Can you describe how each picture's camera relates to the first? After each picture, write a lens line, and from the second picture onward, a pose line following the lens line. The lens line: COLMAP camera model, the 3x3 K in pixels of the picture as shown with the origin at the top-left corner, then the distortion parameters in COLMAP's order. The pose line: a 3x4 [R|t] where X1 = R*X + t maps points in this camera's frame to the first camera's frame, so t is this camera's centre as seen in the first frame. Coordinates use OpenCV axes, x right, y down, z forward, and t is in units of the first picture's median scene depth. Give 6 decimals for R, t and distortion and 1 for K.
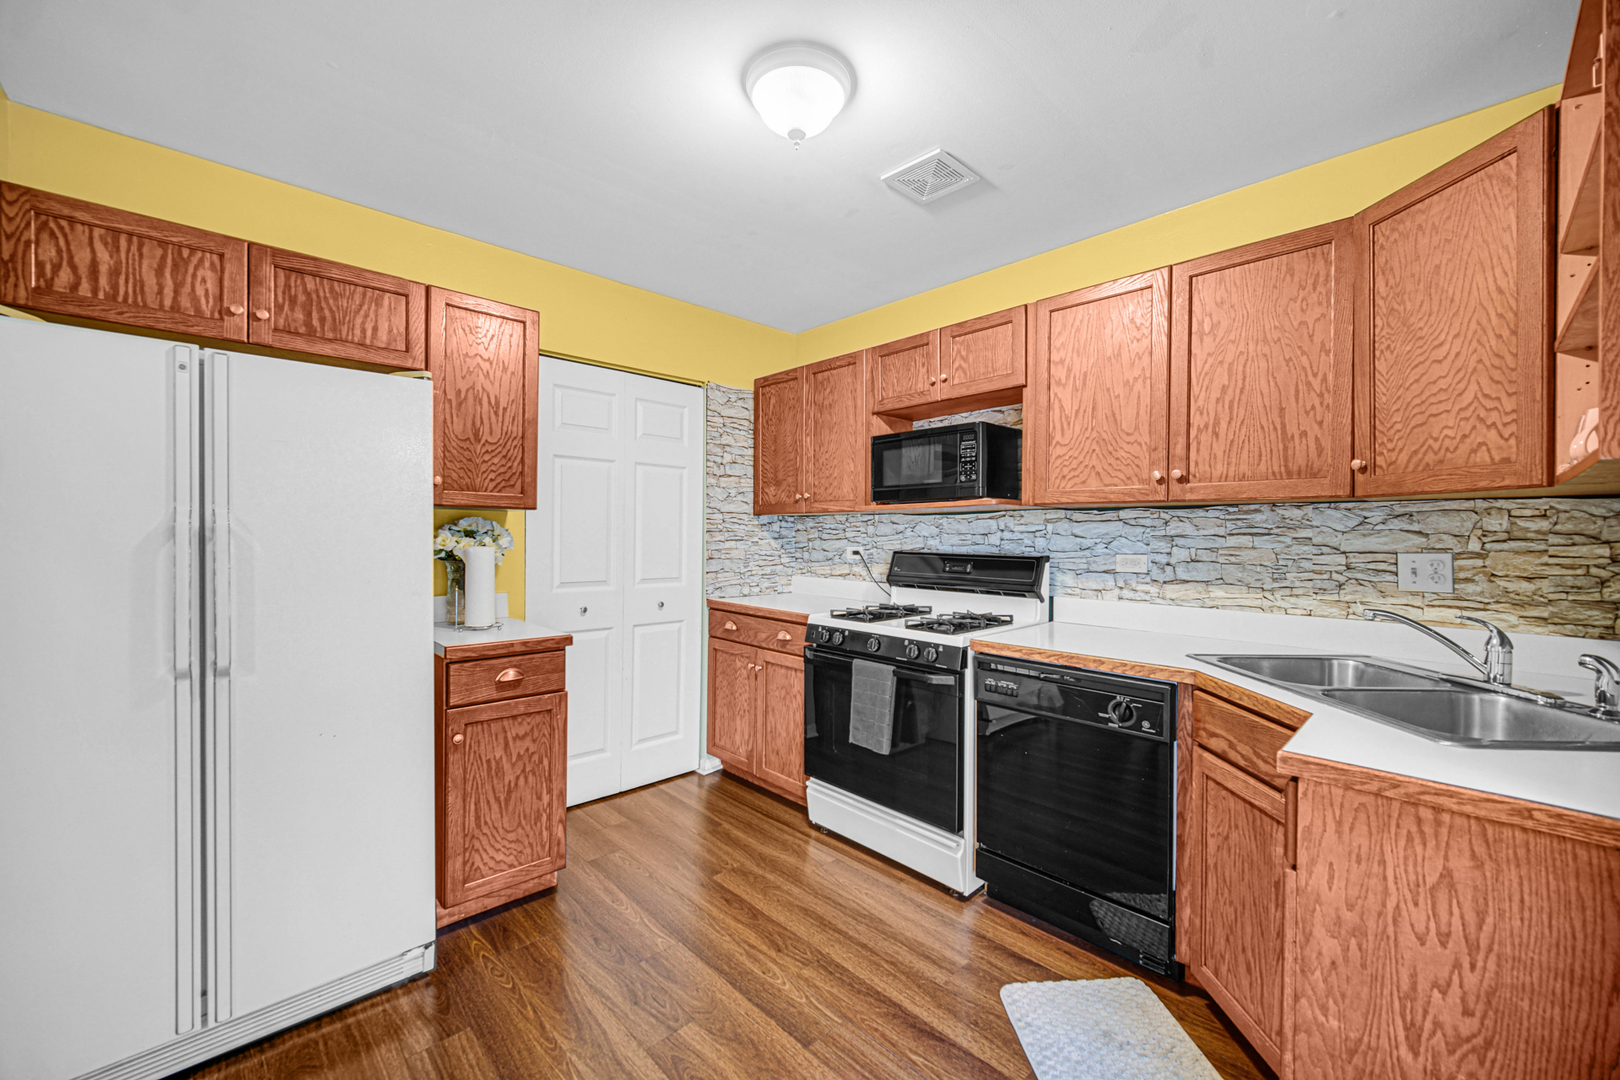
lens RADIAL K [[642.9, 0, 798.2], [0, 642.9, 530.7], [0, 0, 1]] dist [0.000436, -0.000537]
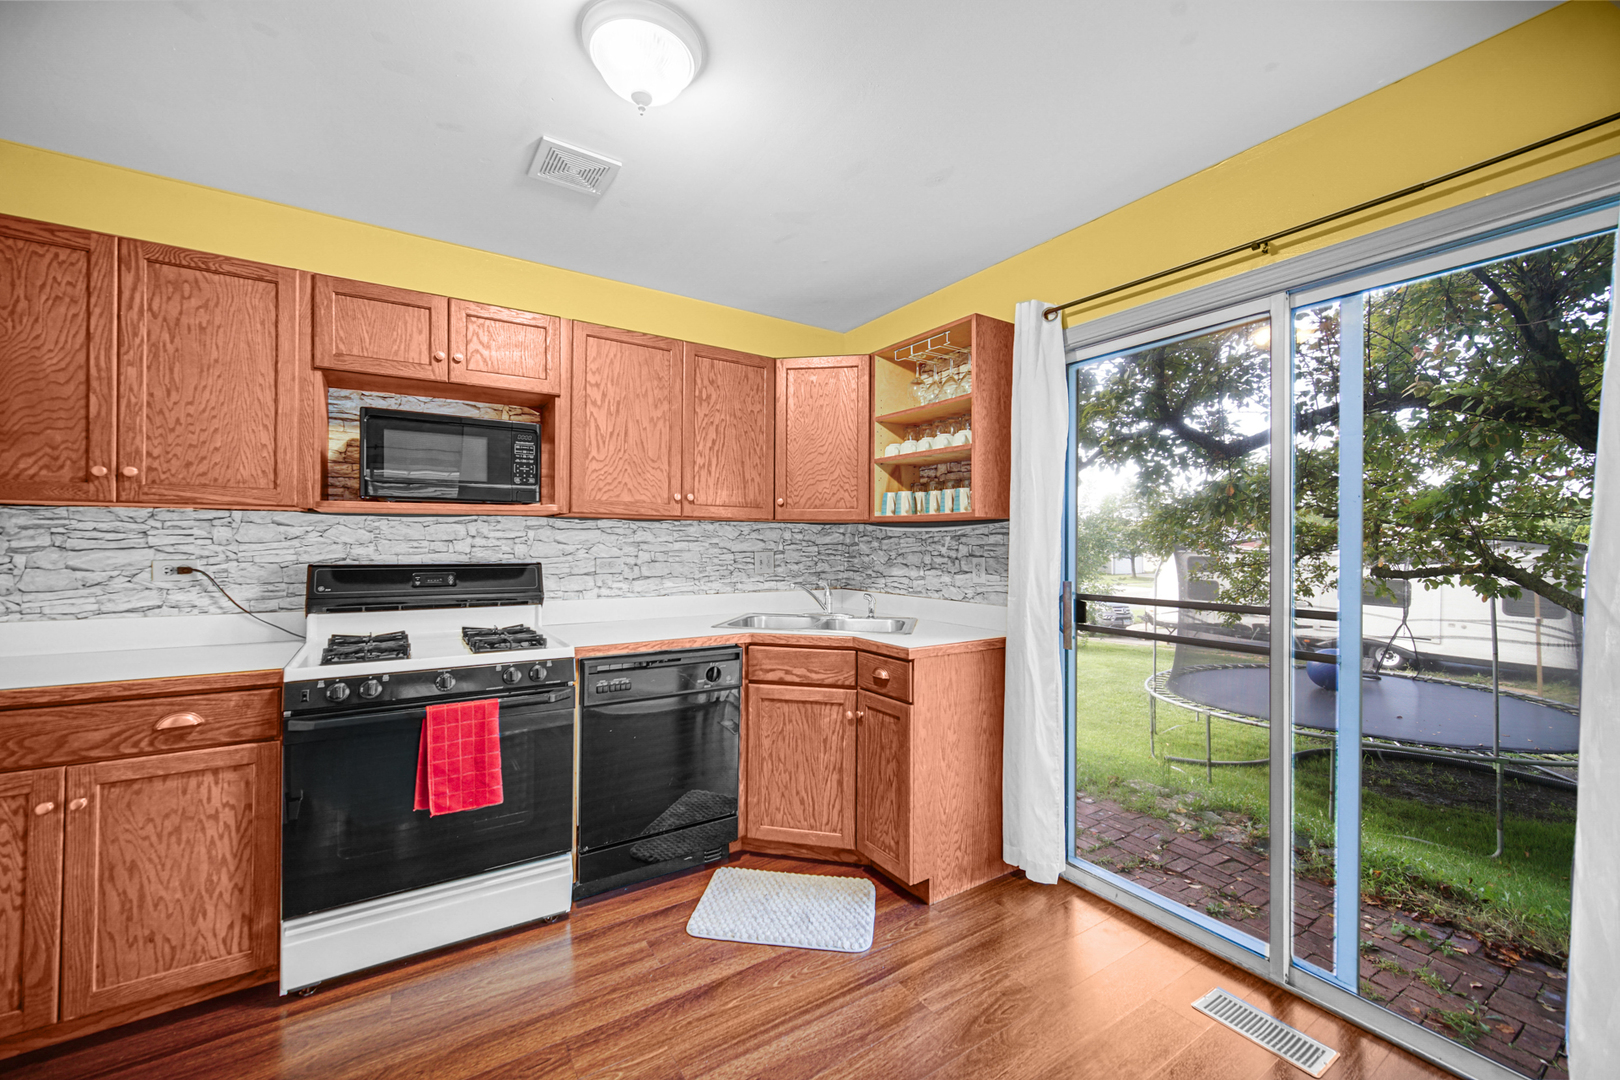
lens RADIAL K [[642.9, 0, 816.2], [0, 642.9, 528.8], [0, 0, 1]] dist [0.000436, -0.000537]
pose [[0.169306, 0.017539, 0.985407, -0.622370], [-0.008687, 0.999829, -0.016303, -0.000841], [-0.985525, -0.005800, 0.169430, 0.447867]]
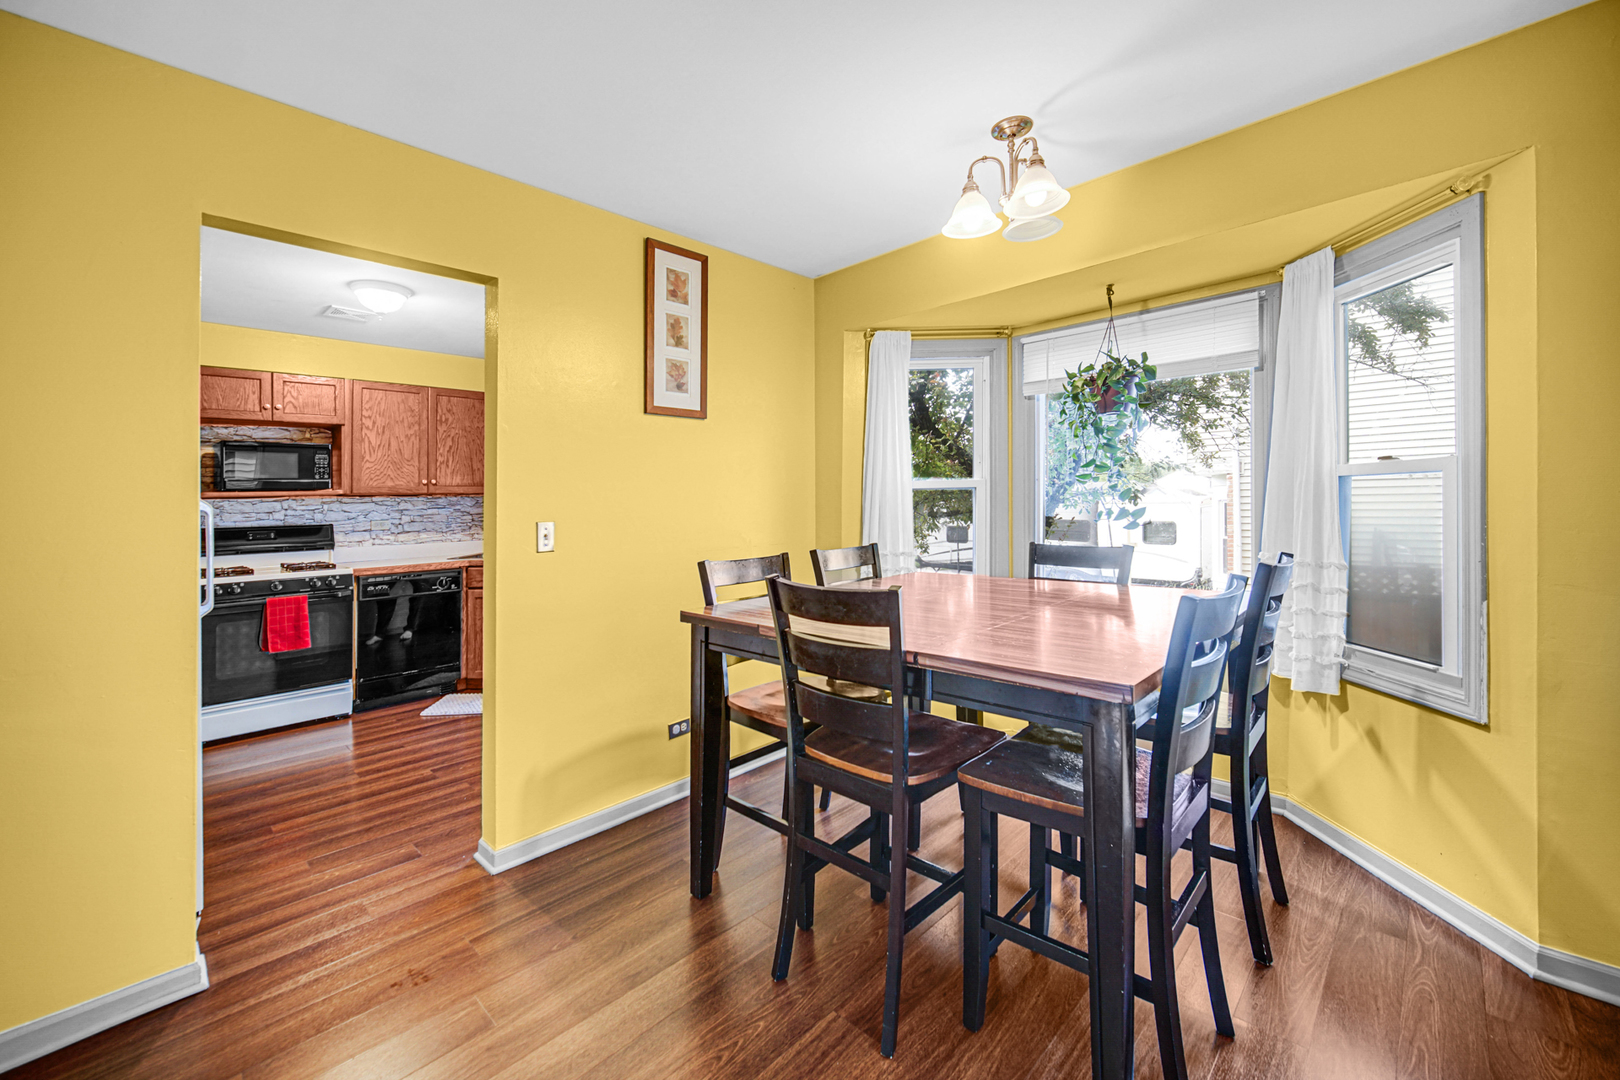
lens RADIAL K [[642.9, 0, 785.5], [0, 642.9, 471.2], [0, 0, 1]] dist [0.000436, -0.000537]
pose [[-0.035968, 0.045183, 0.998331, -1.511847], [0.020255, 0.998805, -0.044475, 0.001079], [-0.999148, 0.018622, -0.036840, -0.134592]]
